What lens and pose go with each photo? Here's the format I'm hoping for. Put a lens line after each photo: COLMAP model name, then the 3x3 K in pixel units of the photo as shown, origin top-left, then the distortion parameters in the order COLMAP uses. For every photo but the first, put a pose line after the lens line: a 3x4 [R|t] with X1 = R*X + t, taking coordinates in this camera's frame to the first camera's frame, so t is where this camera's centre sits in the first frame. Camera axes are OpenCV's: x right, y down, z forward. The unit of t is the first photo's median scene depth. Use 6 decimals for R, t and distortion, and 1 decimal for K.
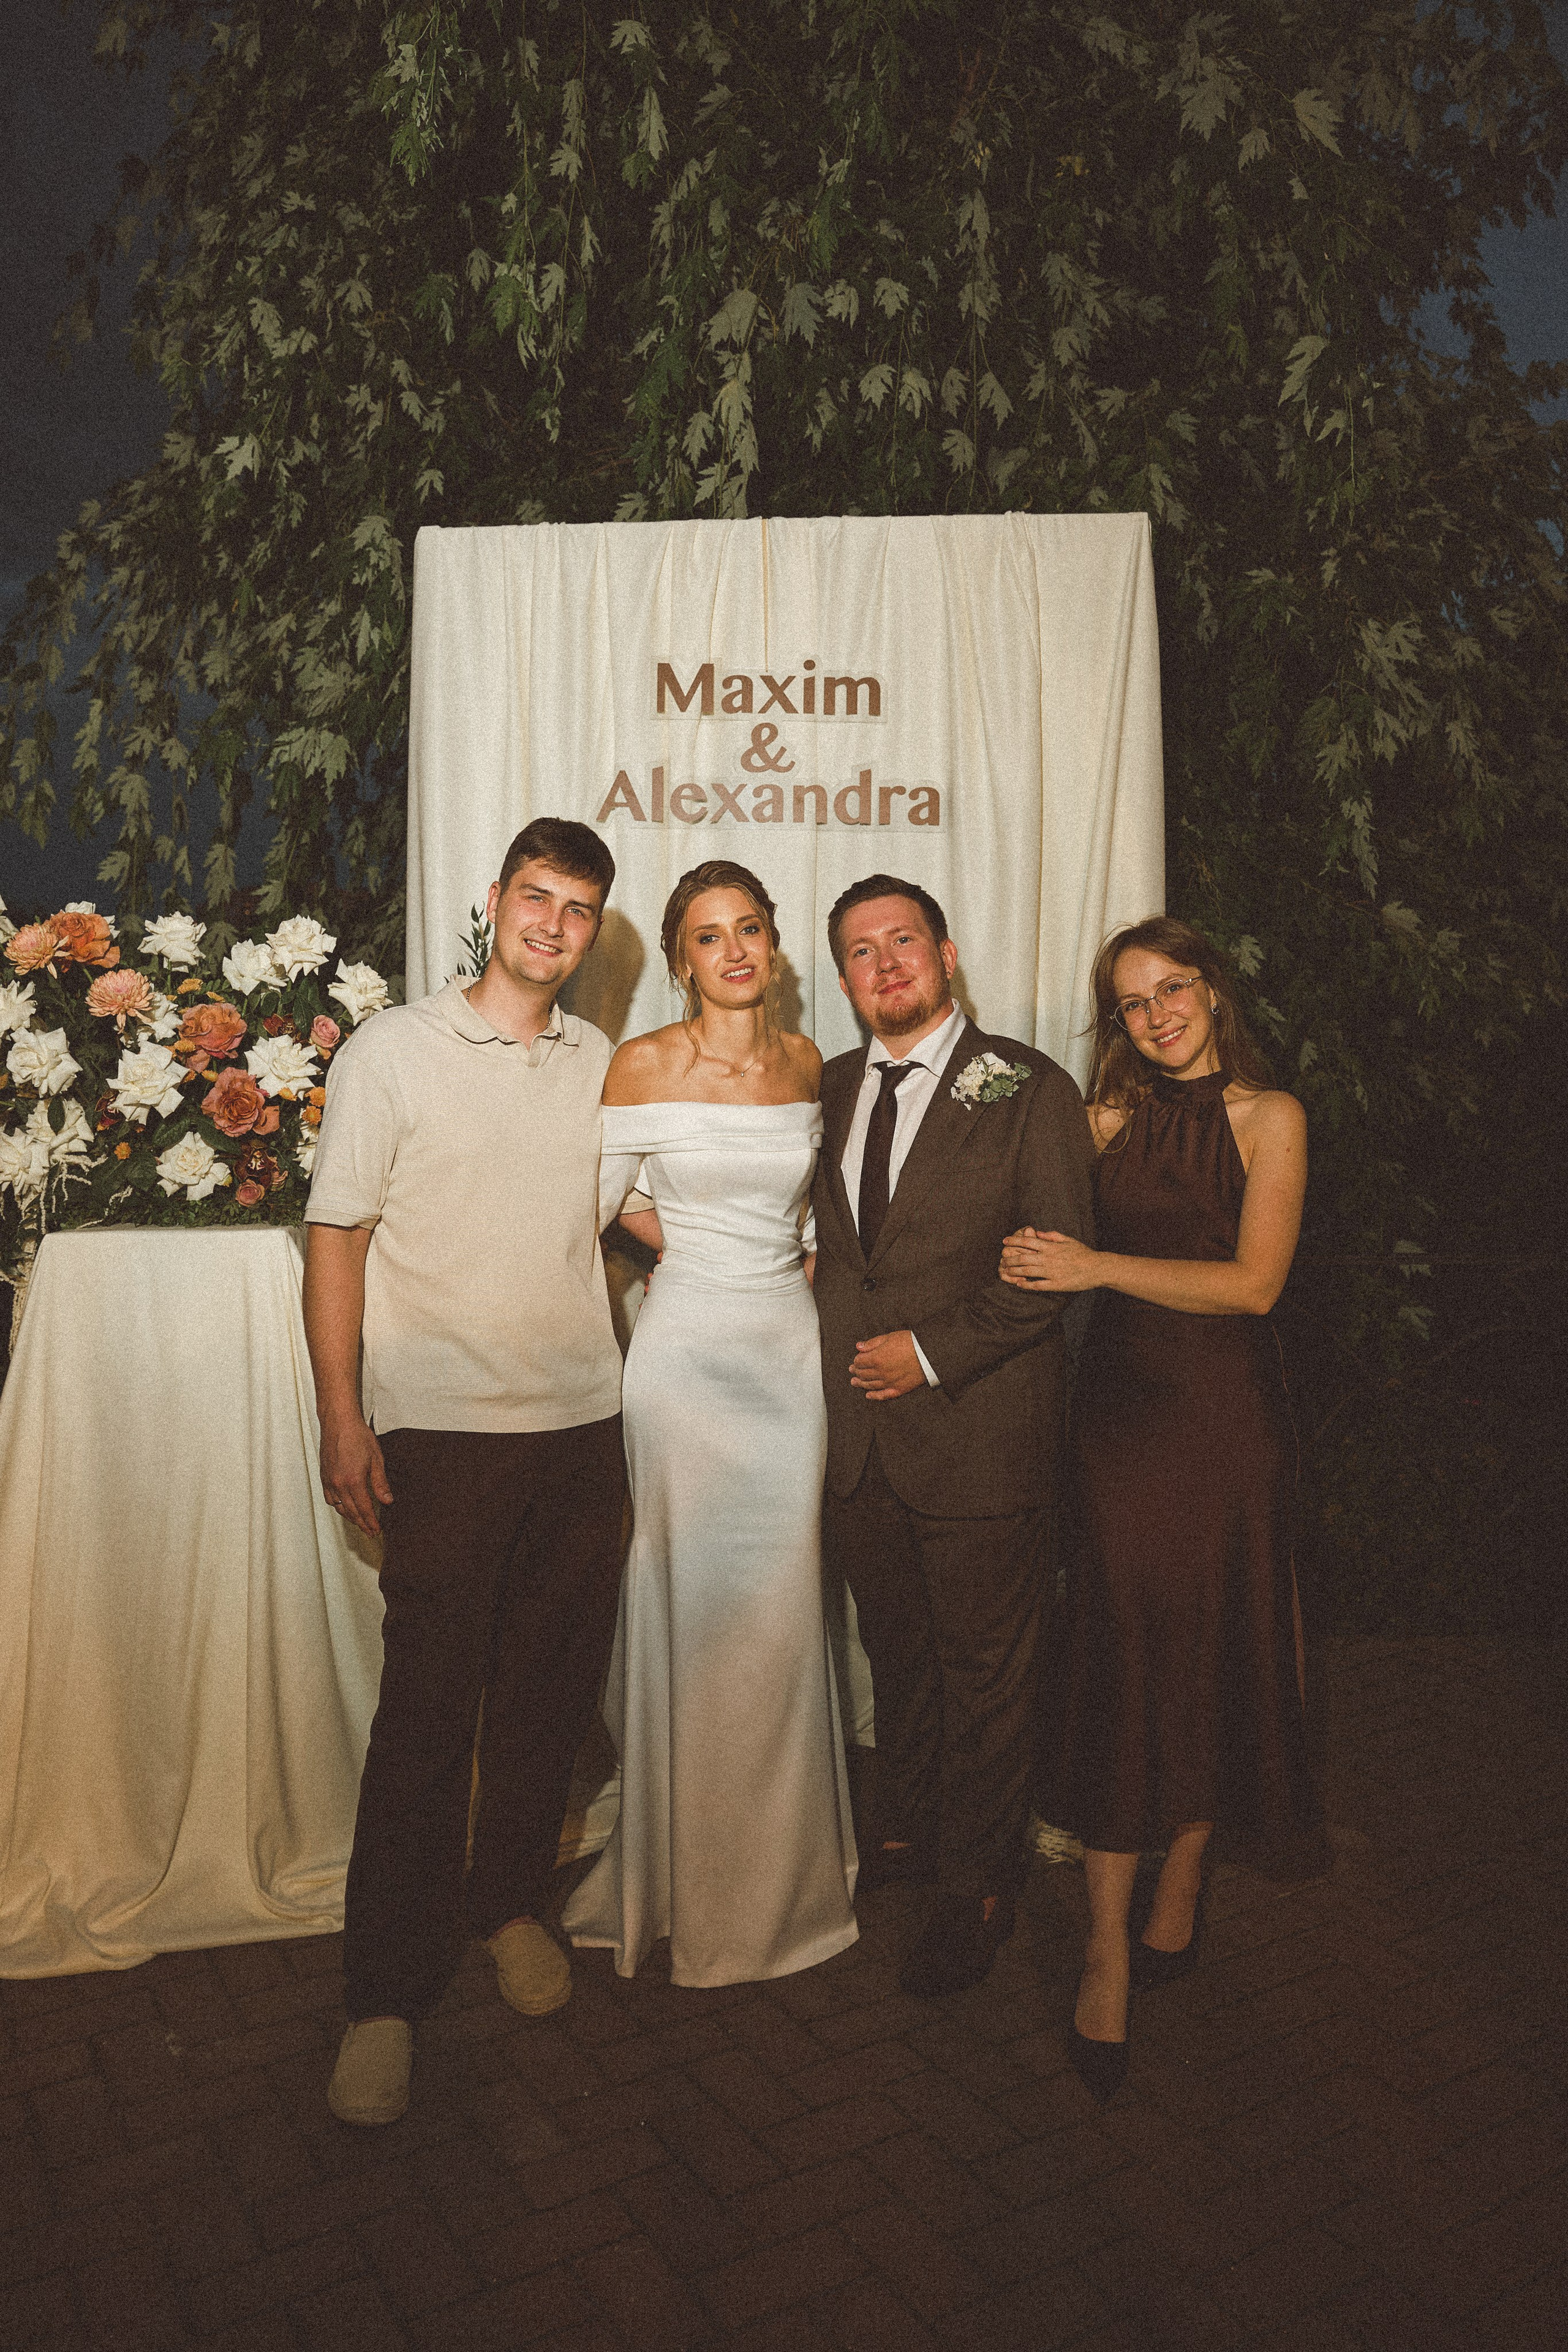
lens RADIAL K [[1766.2, 0, 810.2], [0, 1766.2, 1147.6], [0, 0, 1]] dist [-0.105829, 0.111416]
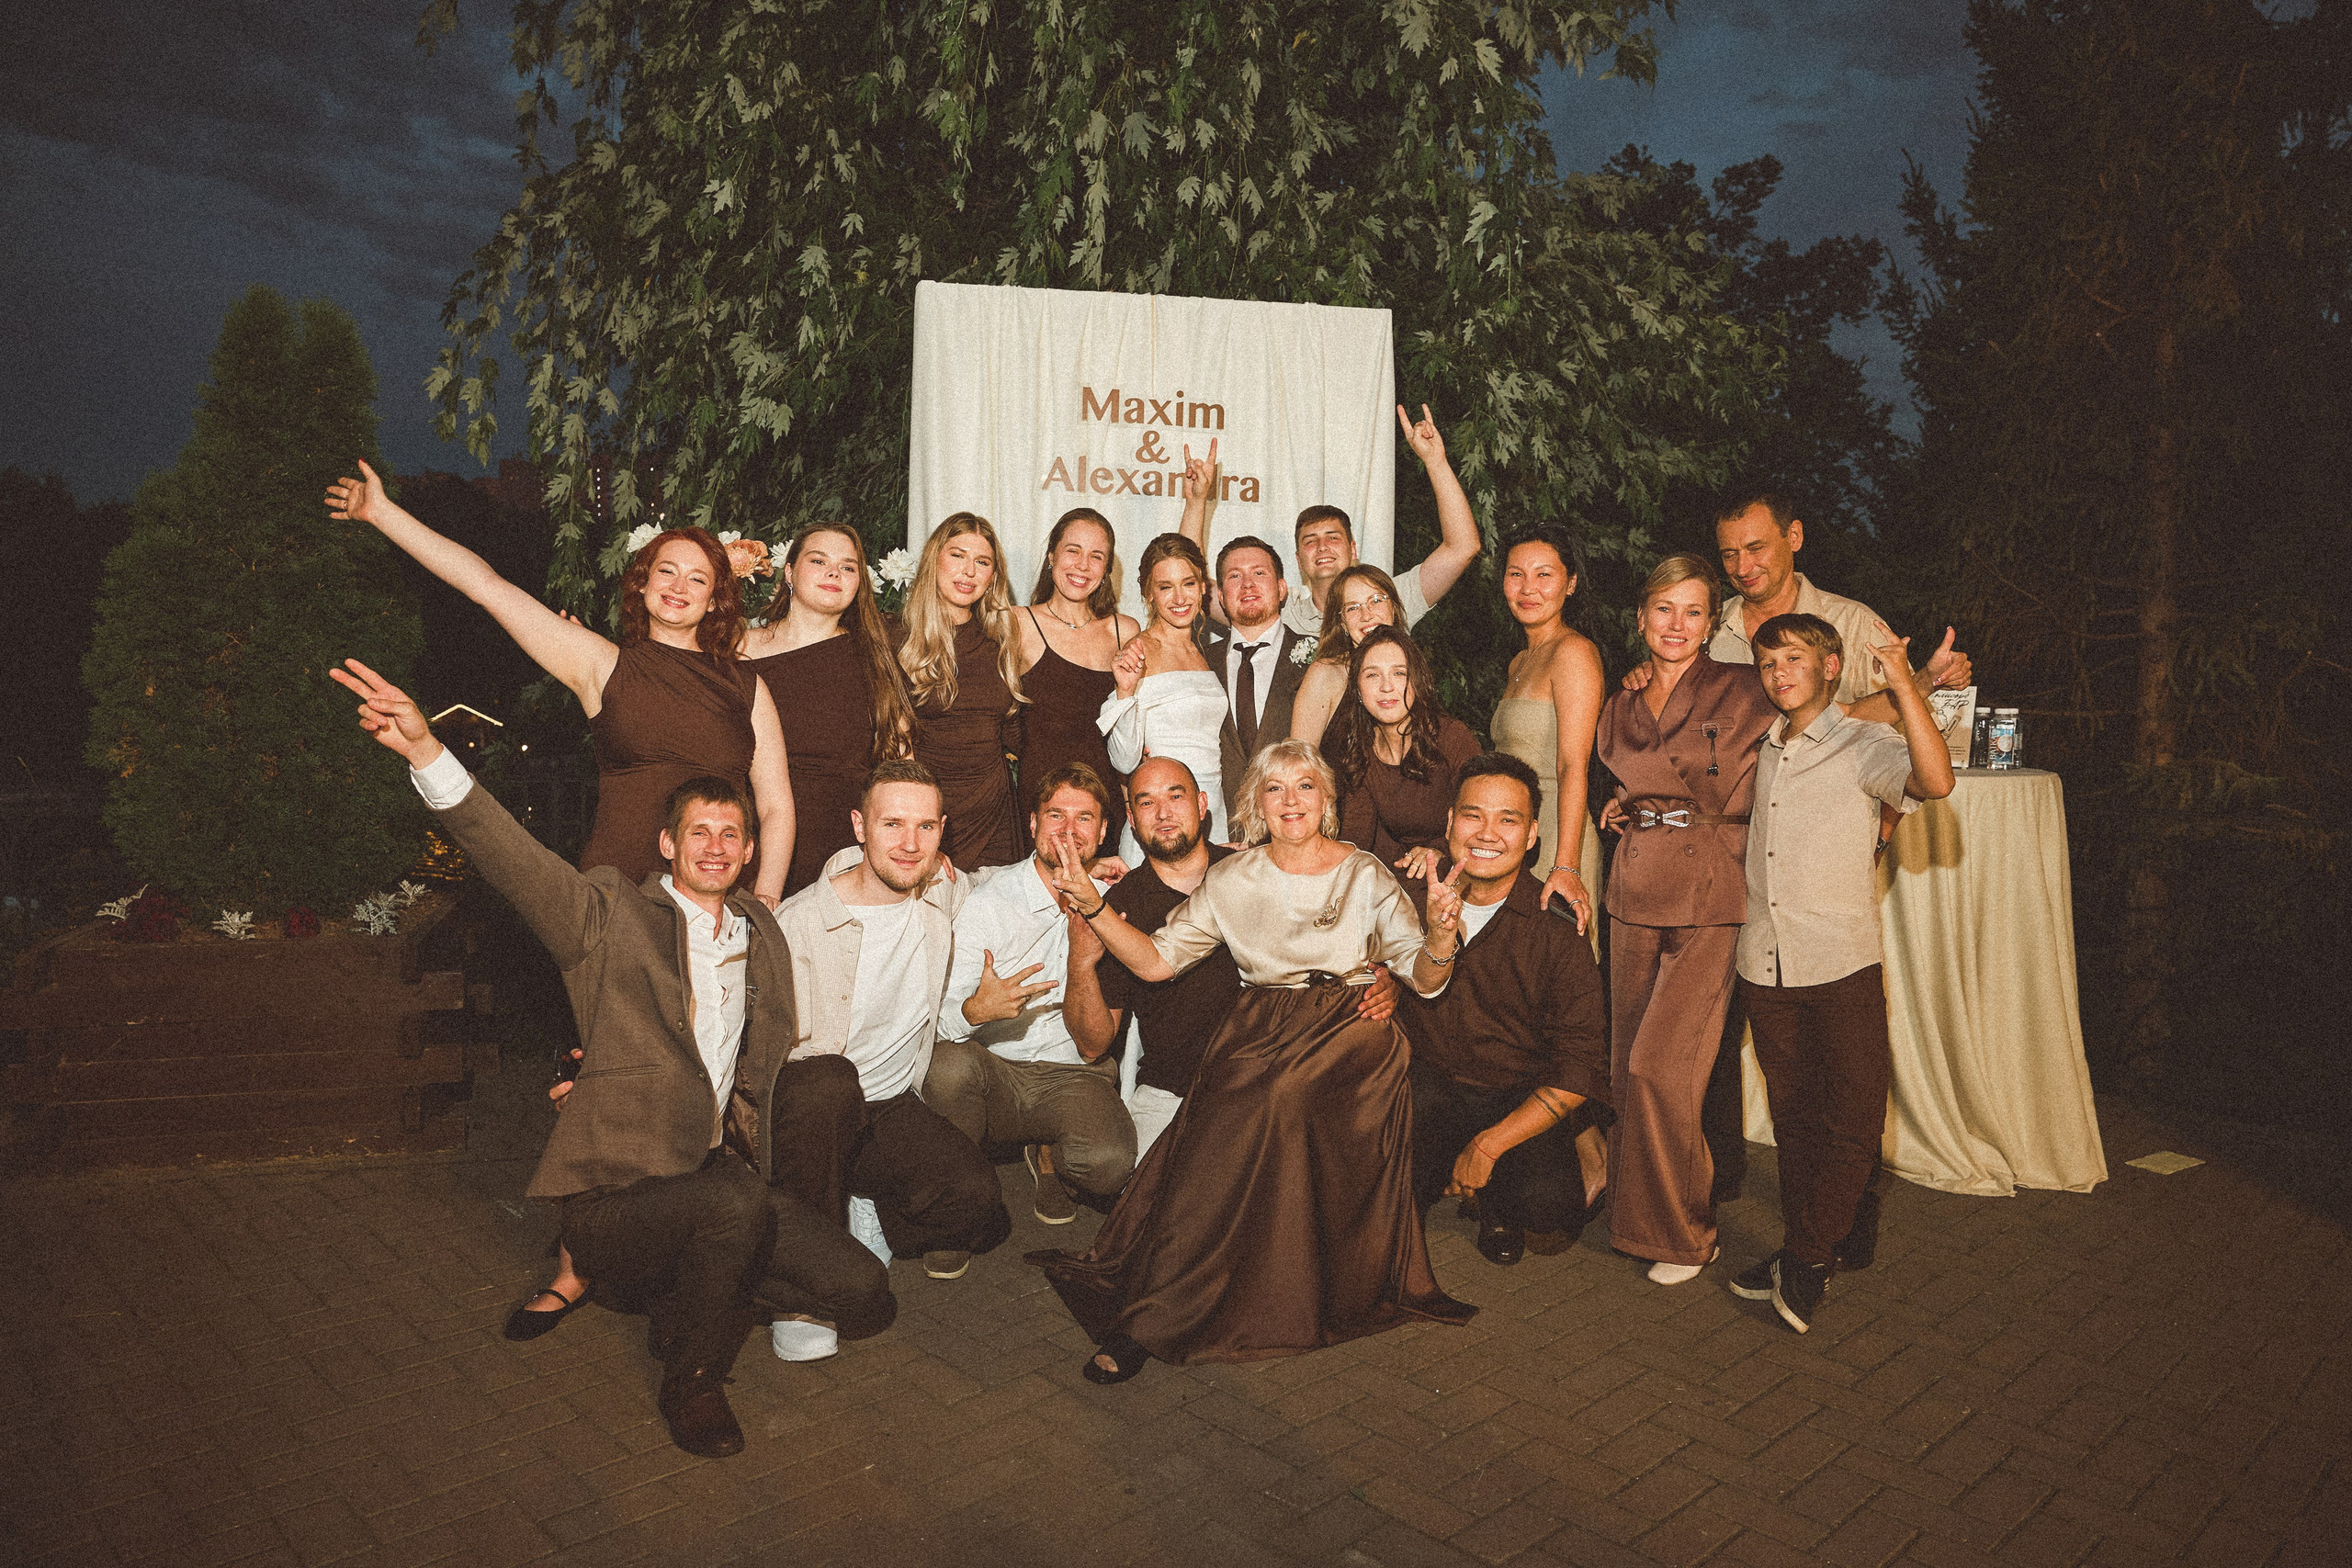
lens RADIAL K [[1593.5, 0, 1218.4], [0, 1593.5, 763.3], [0, 0, 1]] dist [-0.005749, 0.008951]
pose [[0.971907, 0.007458, 0.235246, -0.294149], [-0.011166, 0.999833, 0.014434, 0.029689], [-0.235100, -0.016655, 0.971829, -0.377521]]
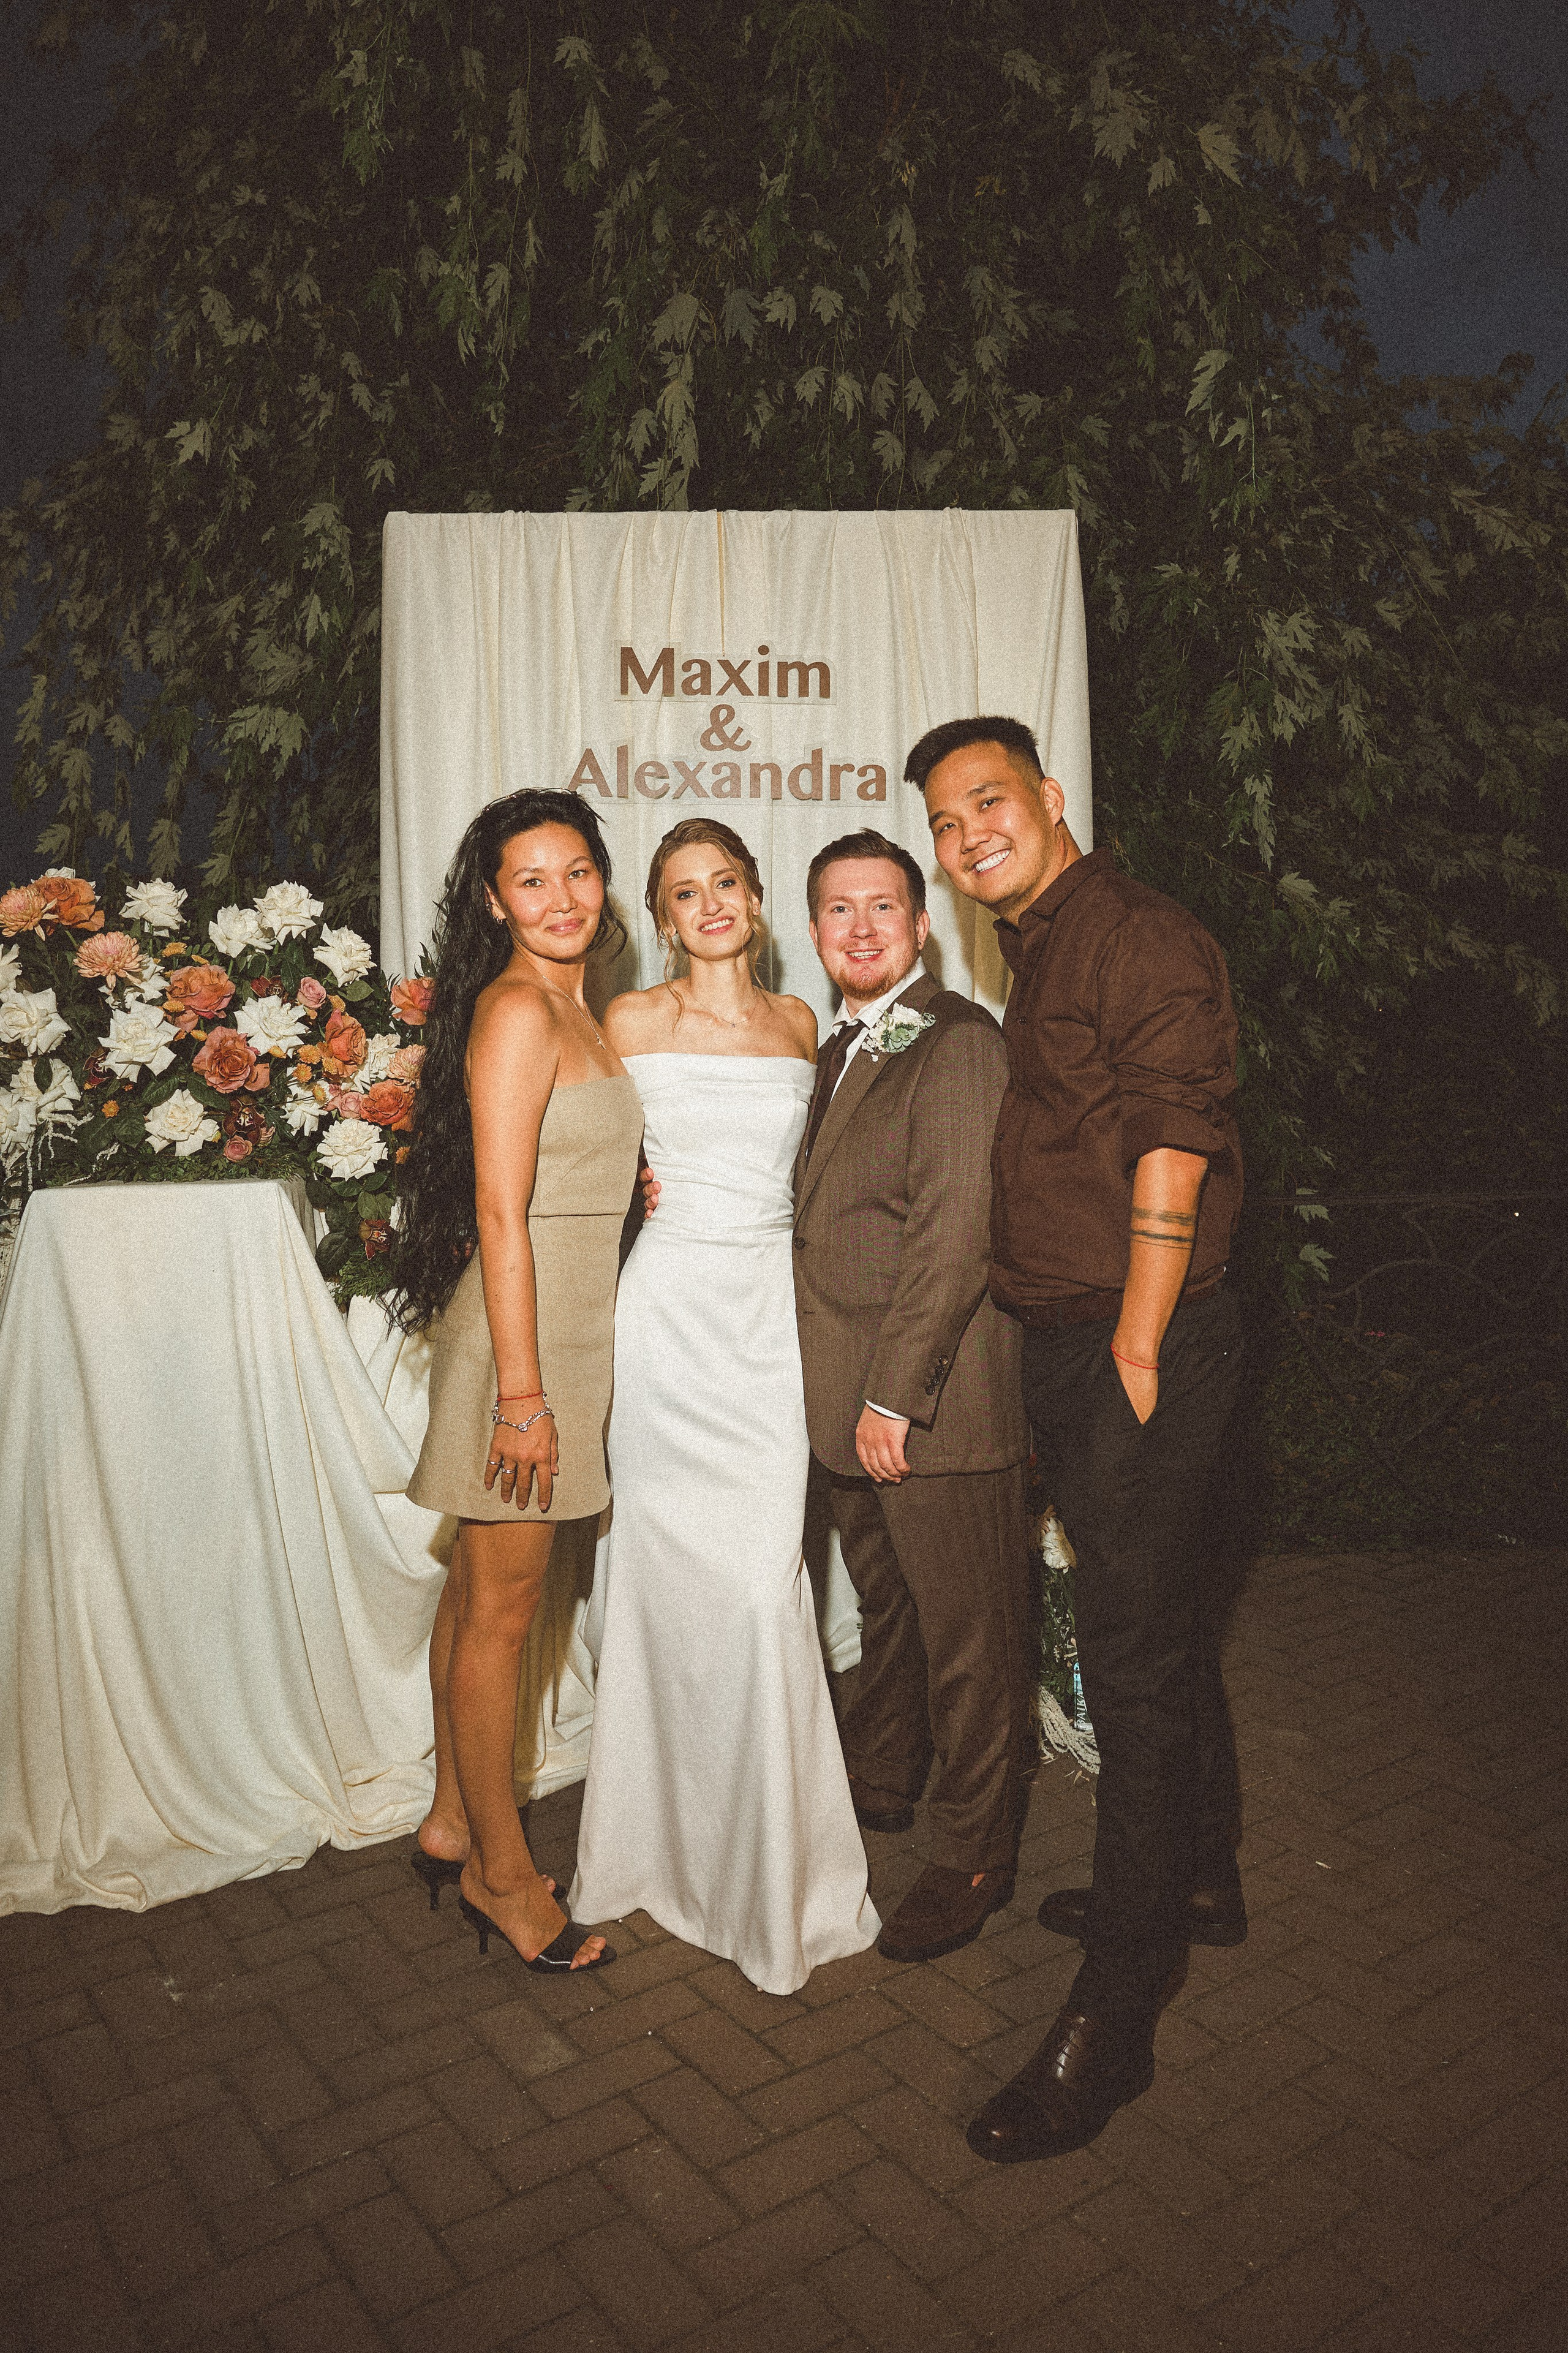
lens RADIAL K [[1703.3, 0, 849.7], [0, 1703.3, 1055.3], [0, 0, 1]] dist [0.004709, -0.007209]
pose [[0.996431, -0.011027, 0.083684, -0.037508], [0.014451, 0.999078, -0.040419, 0.014279], [-0.083161, 0.041484, 0.995672, -0.028999]]
